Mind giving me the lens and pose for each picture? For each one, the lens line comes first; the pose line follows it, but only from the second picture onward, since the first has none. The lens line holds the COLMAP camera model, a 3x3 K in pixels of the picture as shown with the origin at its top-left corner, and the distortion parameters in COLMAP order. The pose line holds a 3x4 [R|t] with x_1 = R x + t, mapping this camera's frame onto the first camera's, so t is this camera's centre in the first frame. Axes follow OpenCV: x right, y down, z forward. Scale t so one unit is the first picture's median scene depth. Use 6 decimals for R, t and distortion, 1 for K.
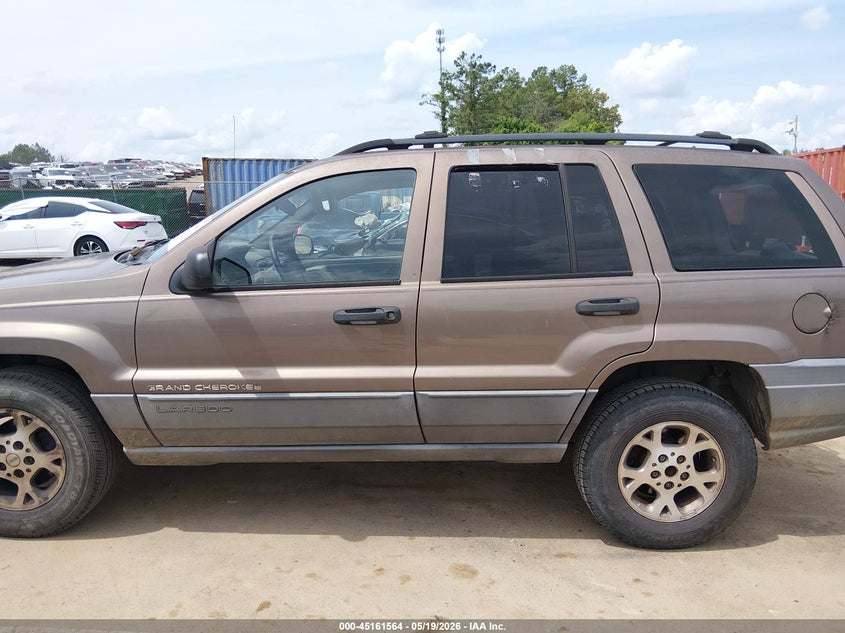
lens RADIAL K [[659.2, 0, 426.7], [0, 659.2, 313.4], [0, 0, 1]] dist [0.044680, -0.072189]
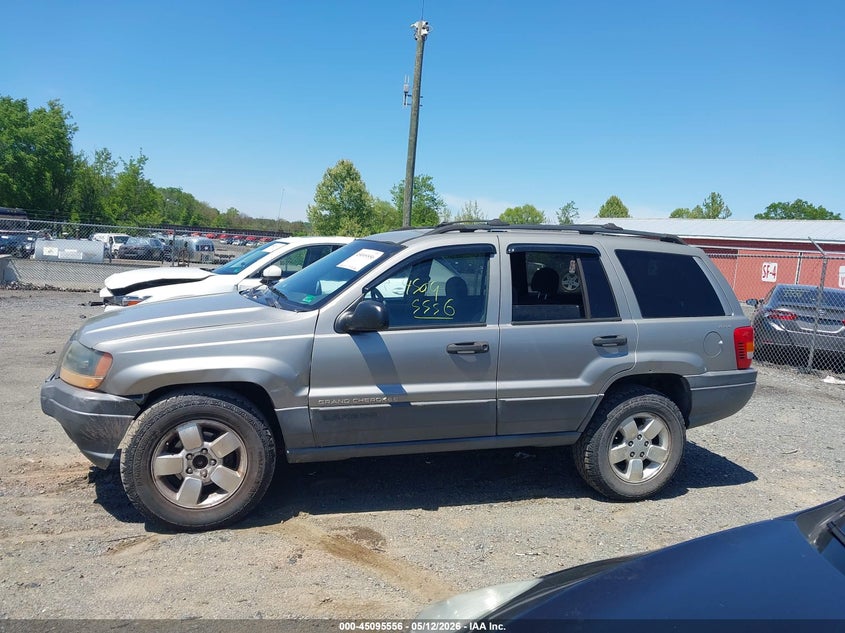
lens RADIAL K [[659.2, 0, 419.5], [0, 659.2, 317.5], [0, 0, 1]] dist [0.044680, -0.072189]
pose [[0.959203, 0.000885, 0.282715, -0.592492], [0.008971, 0.999396, -0.033563, -0.015272], [-0.282574, 0.034730, 0.958616, -0.371375]]
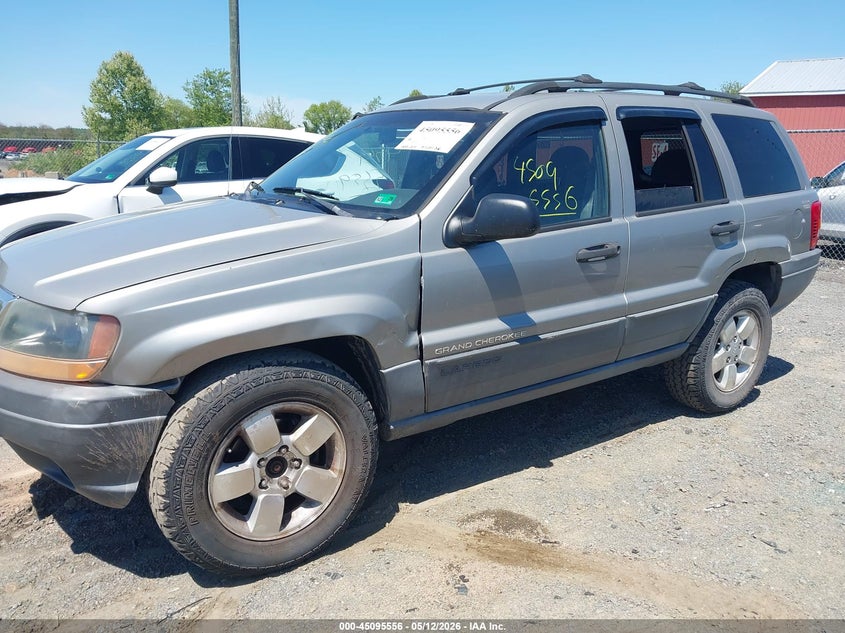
lens RADIAL K [[659.2, 0, 423.4], [0, 659.2, 318.6], [0, 0, 1]] dist [0.044680, -0.072189]
pose [[0.836660, -0.144984, 0.528185, -0.894461], [0.090789, 0.987700, 0.127305, -0.051306], [-0.540146, -0.058557, 0.839532, 0.228208]]
